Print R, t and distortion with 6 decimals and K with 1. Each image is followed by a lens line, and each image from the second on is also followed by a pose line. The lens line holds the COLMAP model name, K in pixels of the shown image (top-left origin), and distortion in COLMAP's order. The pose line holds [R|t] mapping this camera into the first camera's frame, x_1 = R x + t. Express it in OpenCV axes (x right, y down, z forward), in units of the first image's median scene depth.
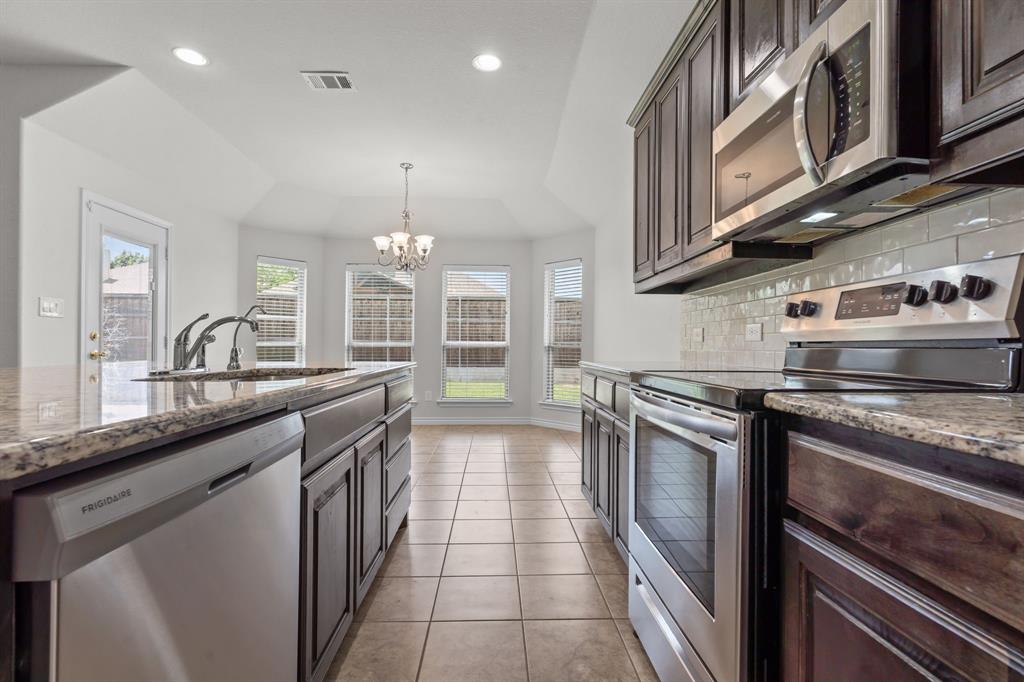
lens RADIAL K [[467.9, 0, 505.8], [0, 467.9, 342.3], [0, 0, 1]] dist [0.000386, -0.000170]
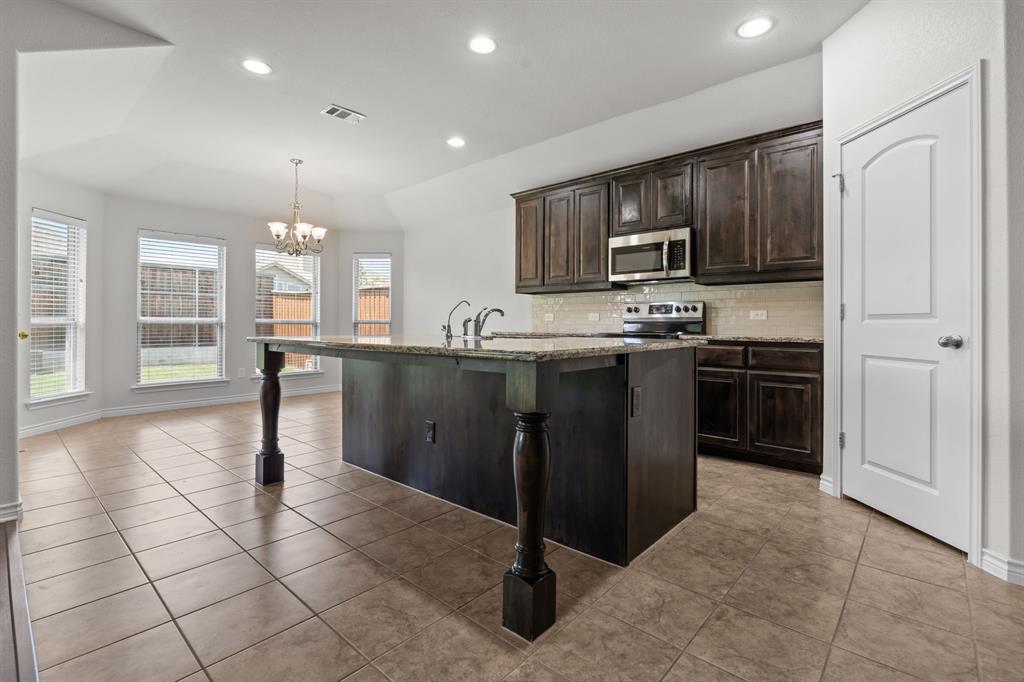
lens RADIAL K [[469.8, 0, 510.7], [0, 469.8, 319.9], [0, 0, 1]] dist [-0.000641, -0.000077]
pose [[0.689591, 0.003768, 0.724189, -0.521645], [-0.005723, 0.999984, 0.000247, -0.002043], [-0.724176, -0.004315, 0.689601, -0.109296]]
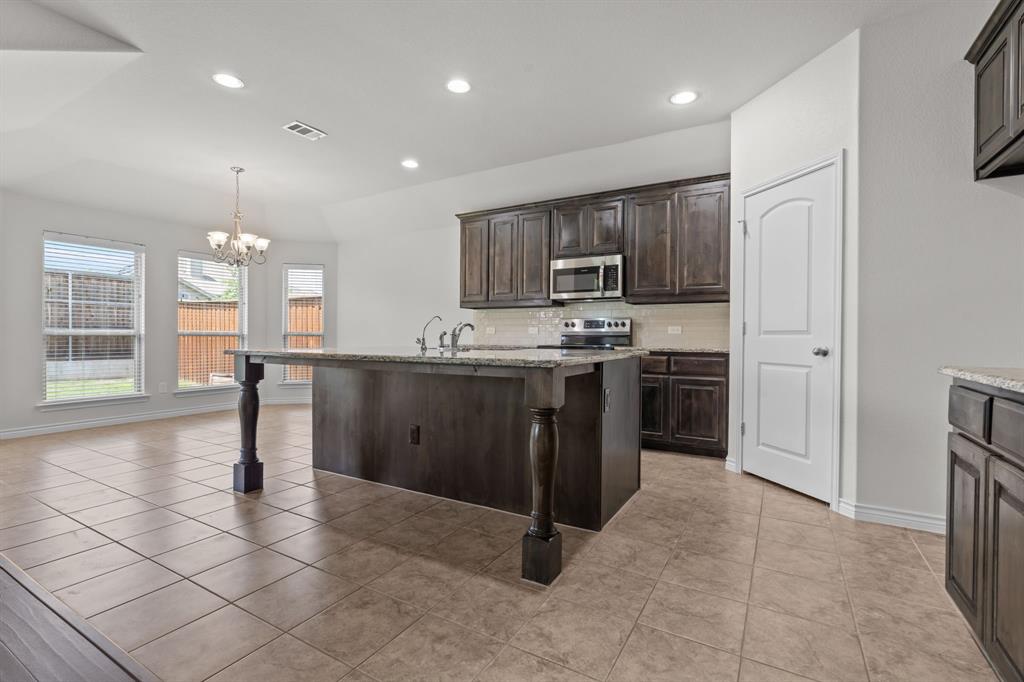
lens RADIAL K [[467.0, 0, 509.0], [0, 467.0, 337.9], [0, 0, 1]] dist [-0.000754, -0.000152]
pose [[0.534809, -0.004272, 0.844962, -0.618177], [-0.010275, 0.999880, 0.011559, -0.003738], [-0.844911, -0.014864, 0.534701, -0.090901]]
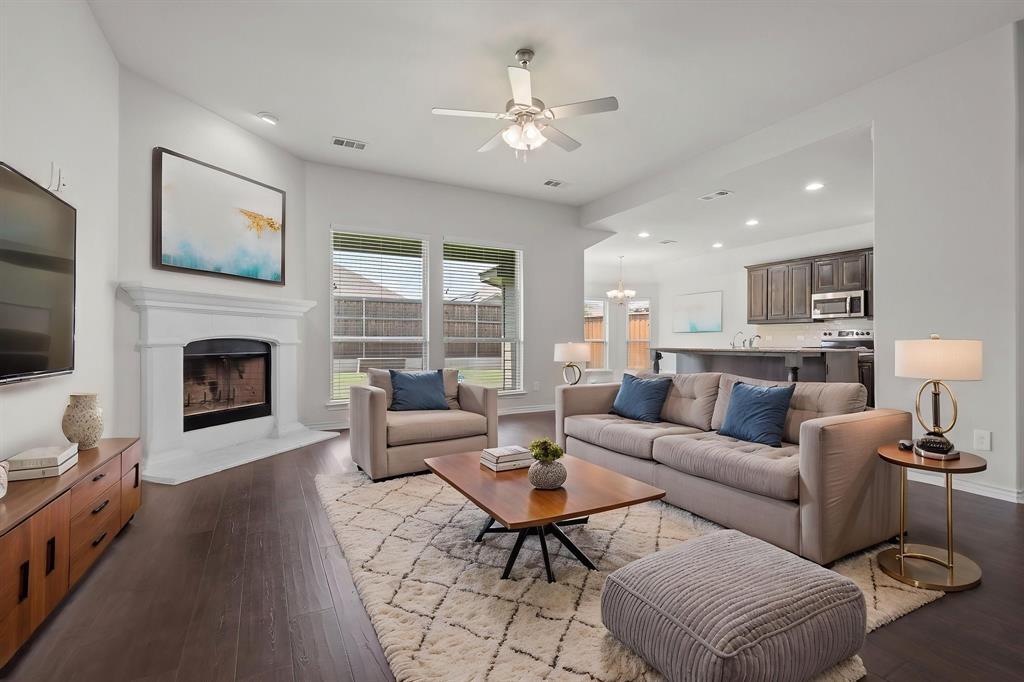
lens RADIAL K [[459.0, 0, 509.3], [0, 459.0, 338.5], [0, 0, 1]] dist [-0.000598, -0.000073]
pose [[0.897640, 0.002259, 0.440723, -1.240203], [-0.003921, 0.999988, 0.002860, -0.006687], [-0.440711, -0.004296, 0.897639, -0.510103]]
